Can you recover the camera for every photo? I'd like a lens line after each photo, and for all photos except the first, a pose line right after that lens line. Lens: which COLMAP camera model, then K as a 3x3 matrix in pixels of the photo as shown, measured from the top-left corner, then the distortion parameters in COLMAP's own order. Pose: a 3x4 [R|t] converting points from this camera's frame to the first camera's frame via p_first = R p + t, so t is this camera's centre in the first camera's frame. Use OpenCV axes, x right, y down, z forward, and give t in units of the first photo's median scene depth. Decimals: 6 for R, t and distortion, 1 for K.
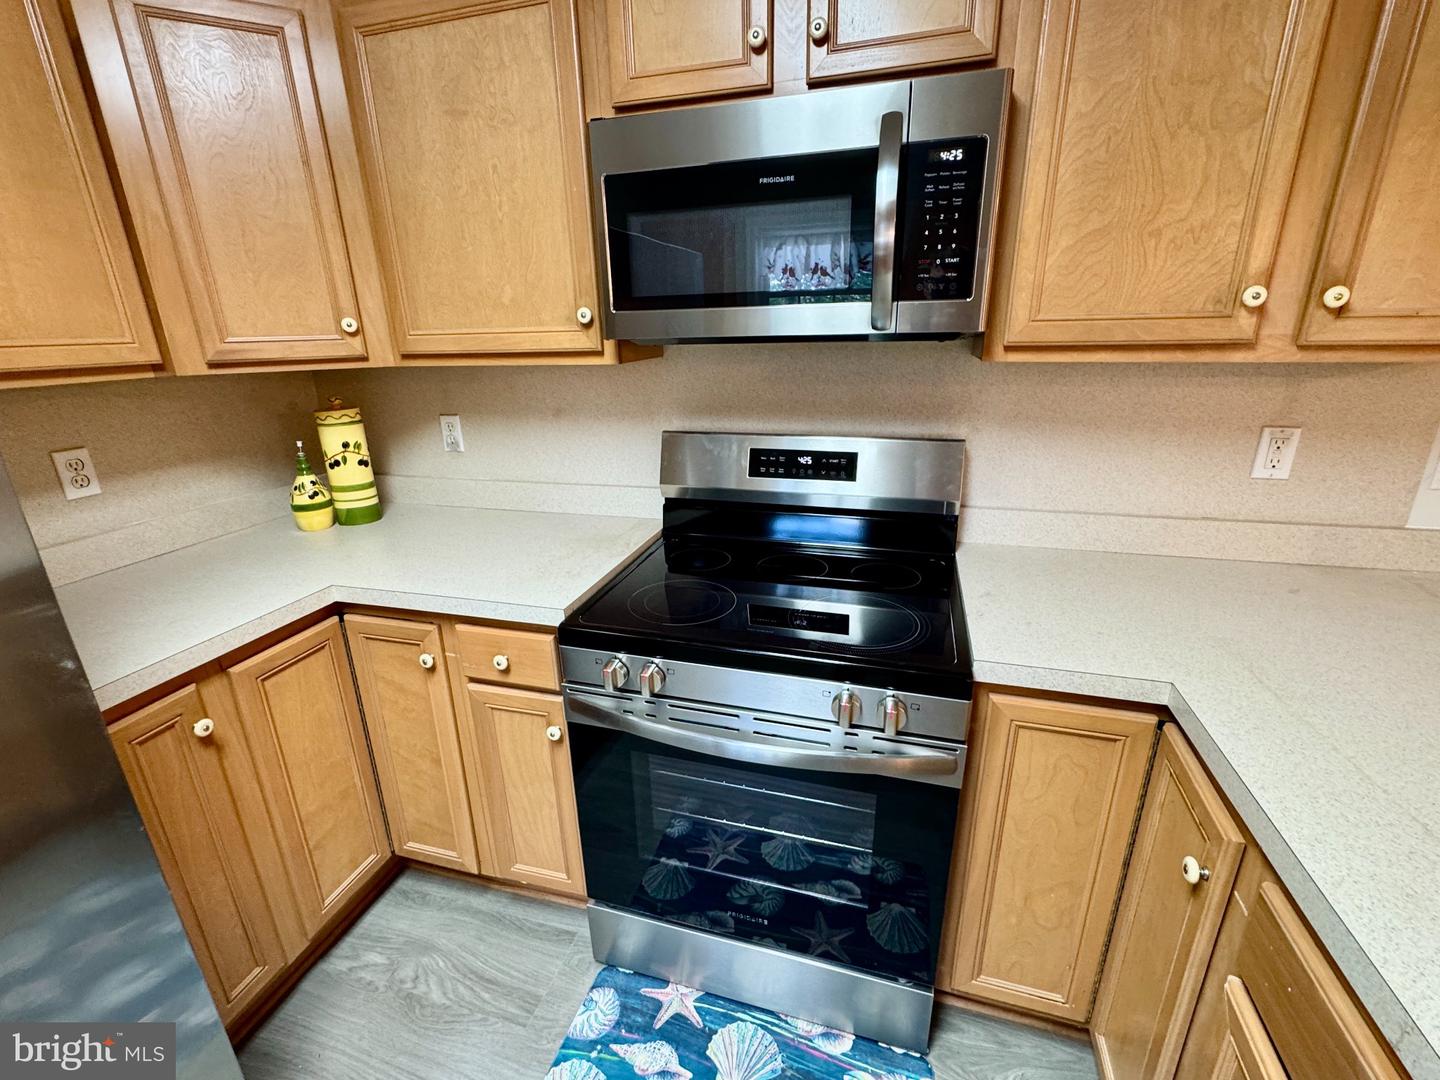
lens RADIAL K [[635.3, 0, 718.5], [0, 635.3, 536.3], [0, 0, 1]] dist [-0.002237, -0.000753]
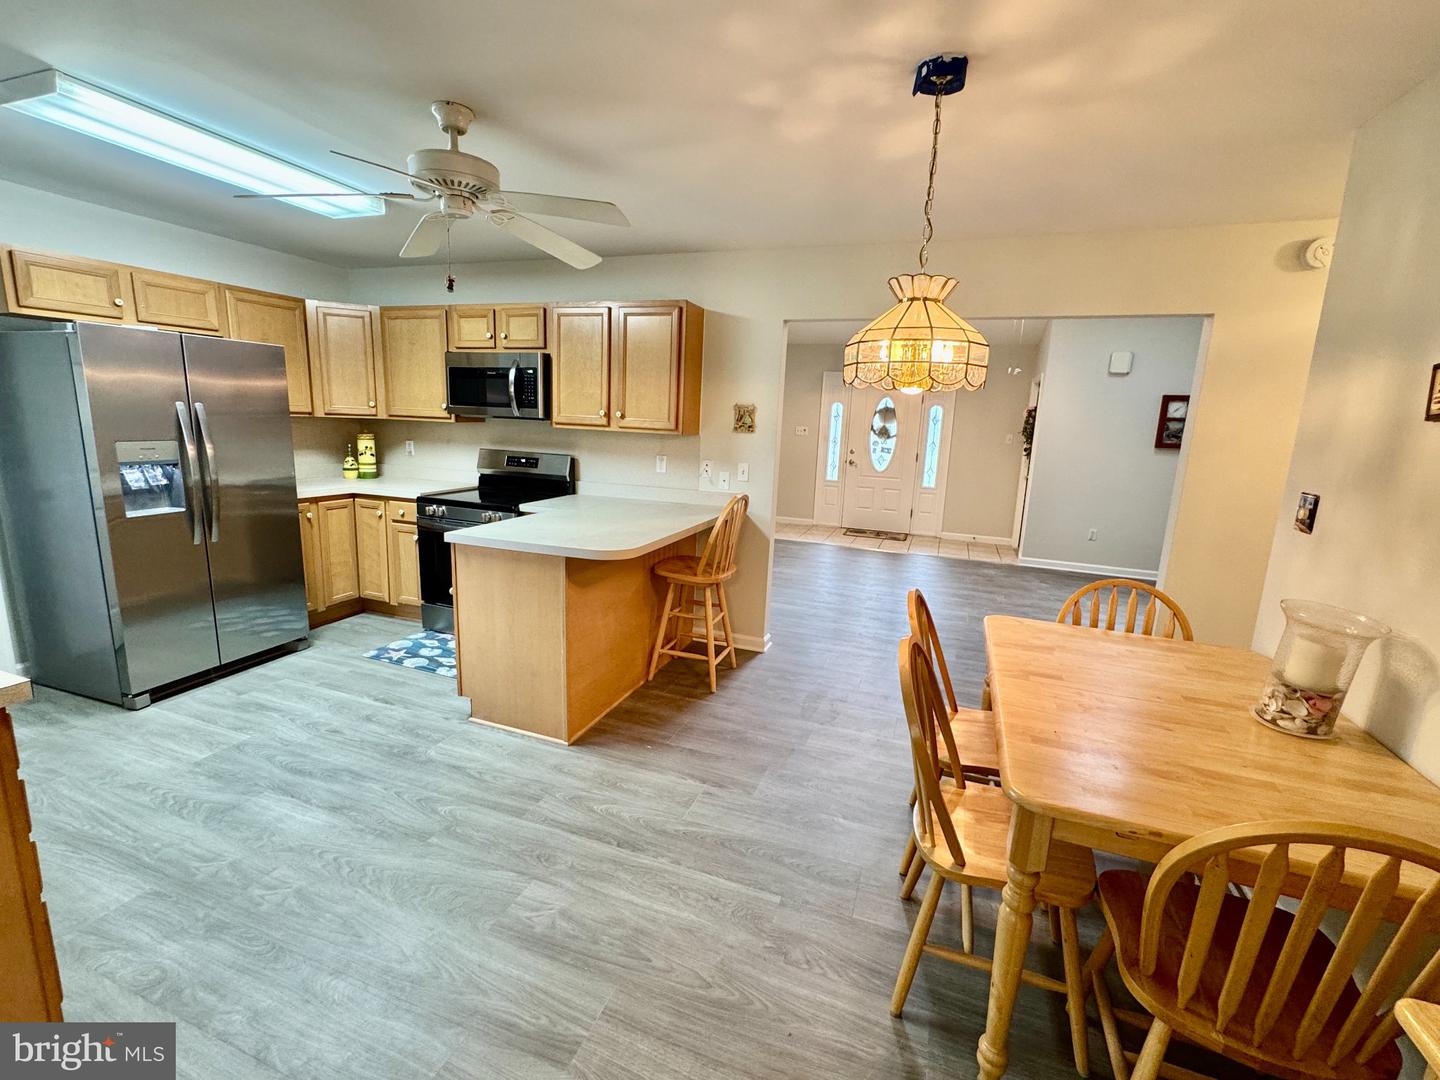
lens RADIAL K [[635.3, 0, 720.9], [0, 635.3, 535.7], [0, 0, 1]] dist [-0.002237, -0.000753]
pose [[0.996082, 0.072630, -0.050460, 1.291877], [-0.078713, 0.988194, -0.131440, 0.560301], [0.040318, 0.134897, 0.990039, -1.868131]]
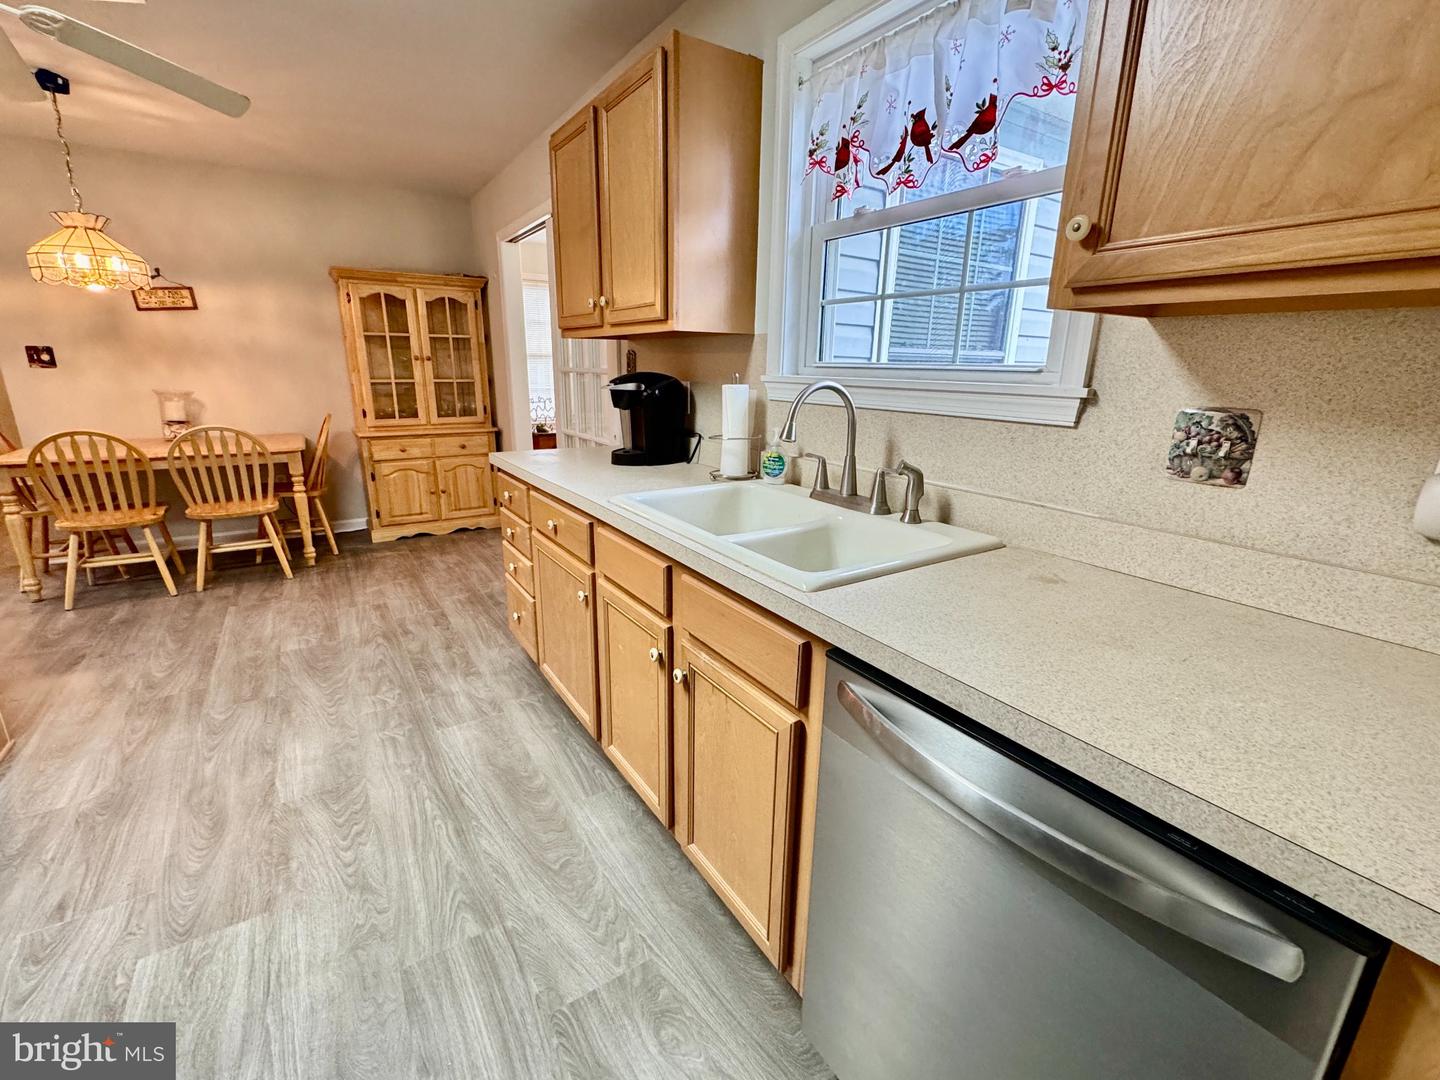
lens RADIAL K [[635.3, 0, 710.2], [0, 635.3, 533.4], [0, 0, 1]] dist [-0.002237, -0.000753]
pose [[-0.752625, -0.160051, 0.638701, -1.393694], [0.209397, 0.861472, 0.462621, 0.205067], [-0.624266, 0.481923, -0.614852, -0.154599]]
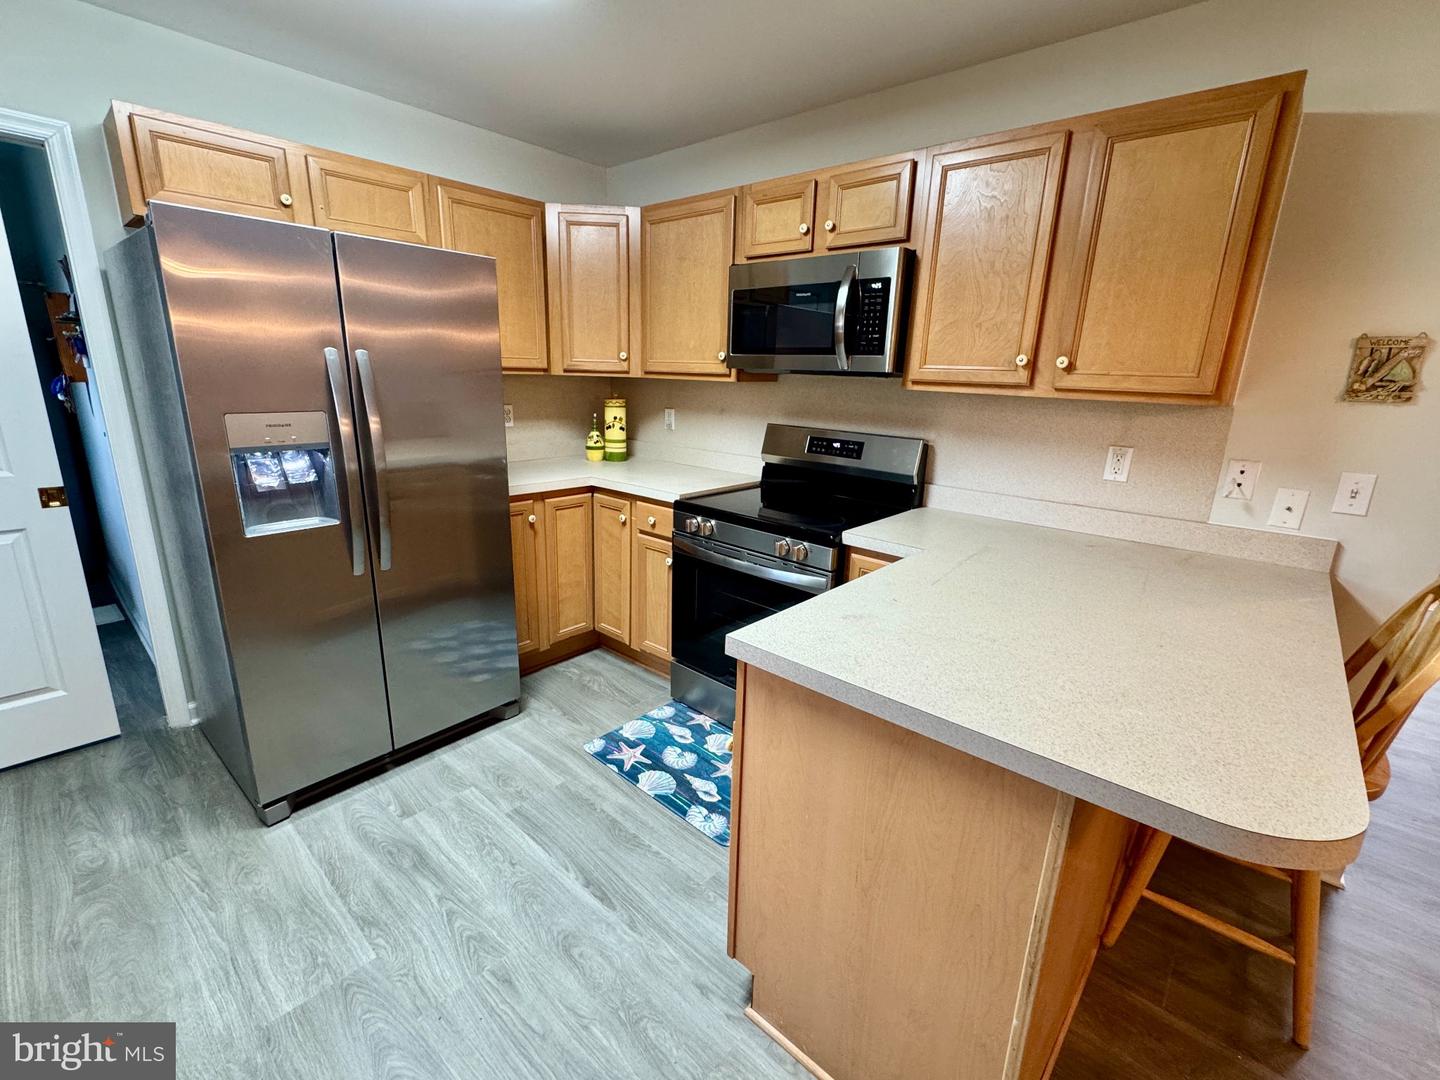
lens RADIAL K [[635.3, 0, 714.6], [0, 635.3, 535.2], [0, 0, 1]] dist [-0.002237, -0.000753]
pose [[0.899754, 0.157124, -0.407129, 0.632050], [-0.183504, 0.982667, -0.026300, 0.244488], [0.395940, 0.098374, 0.912992, -0.723465]]
